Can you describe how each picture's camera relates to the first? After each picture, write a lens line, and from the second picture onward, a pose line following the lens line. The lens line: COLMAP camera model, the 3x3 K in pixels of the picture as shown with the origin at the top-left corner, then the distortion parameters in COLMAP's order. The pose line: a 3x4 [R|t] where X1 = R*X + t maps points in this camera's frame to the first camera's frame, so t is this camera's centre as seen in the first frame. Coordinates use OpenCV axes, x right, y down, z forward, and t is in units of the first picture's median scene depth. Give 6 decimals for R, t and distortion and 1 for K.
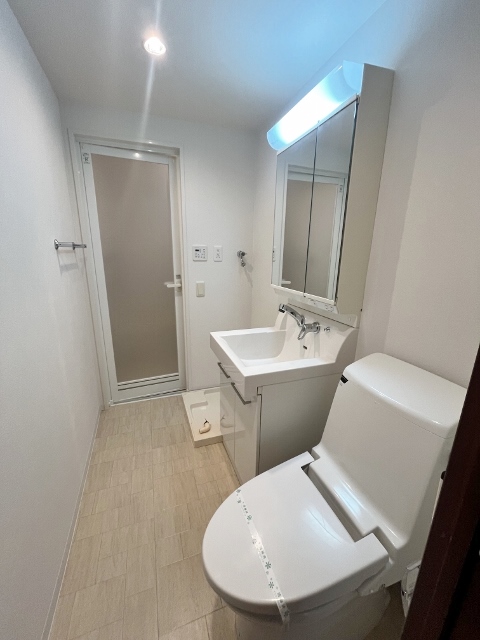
lens RADIAL K [[258.2, 0, 240.8], [0, 258.2, 320.3], [0, 0, 1]] dist [-0.002004, -0.000705]
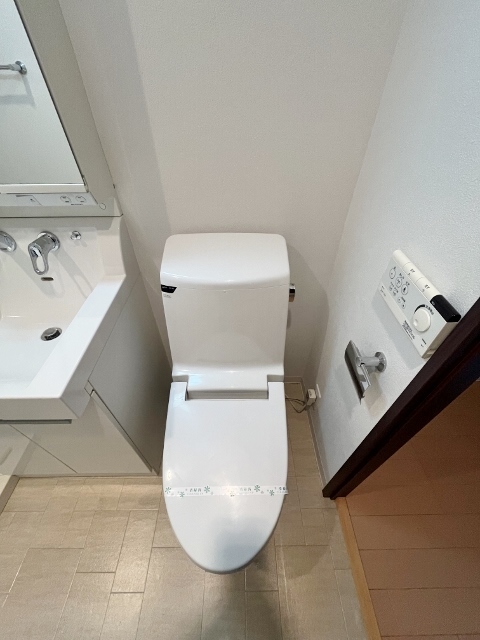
lens RADIAL K [[258.2, 0, 241.4], [0, 258.2, 319.4], [0, 0, 1]] dist [-0.002004, -0.000705]
pose [[0.323827, -0.663639, 0.674329, -0.067858], [0.246264, 0.747290, 0.617181, -0.077180], [-0.913504, -0.033797, 0.405422, 0.293141]]
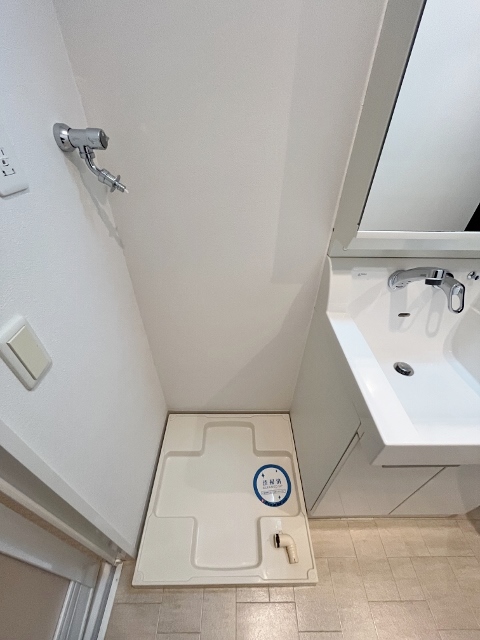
lens RADIAL K [[258.2, 0, 238.1], [0, 258.2, 319.6], [0, 0, 1]] dist [-0.002004, -0.000705]
pose [[0.332825, -0.600945, 0.726700, -0.304016], [0.244083, 0.799272, 0.549169, -0.287866], [-0.910852, -0.005402, 0.412699, 0.981086]]
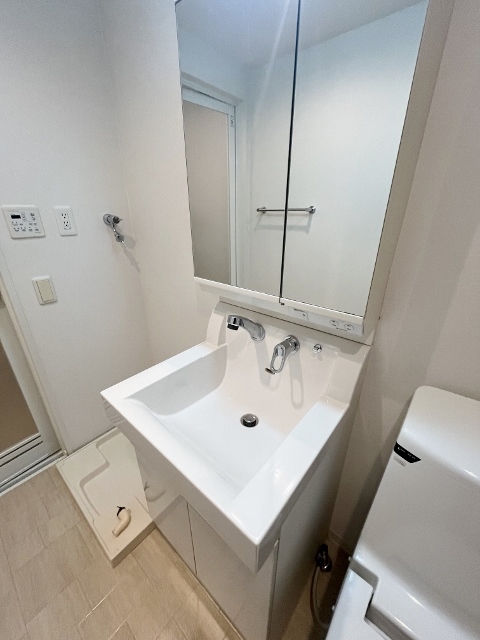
lens RADIAL K [[258.2, 0, 238.2], [0, 258.2, 319.5], [0, 0, 1]] dist [-0.002004, -0.000705]
pose [[0.869116, -0.213795, 0.446015, -0.075332], [0.141586, 0.971558, 0.189812, -0.140373], [-0.473910, -0.101819, 0.874667, 0.426121]]
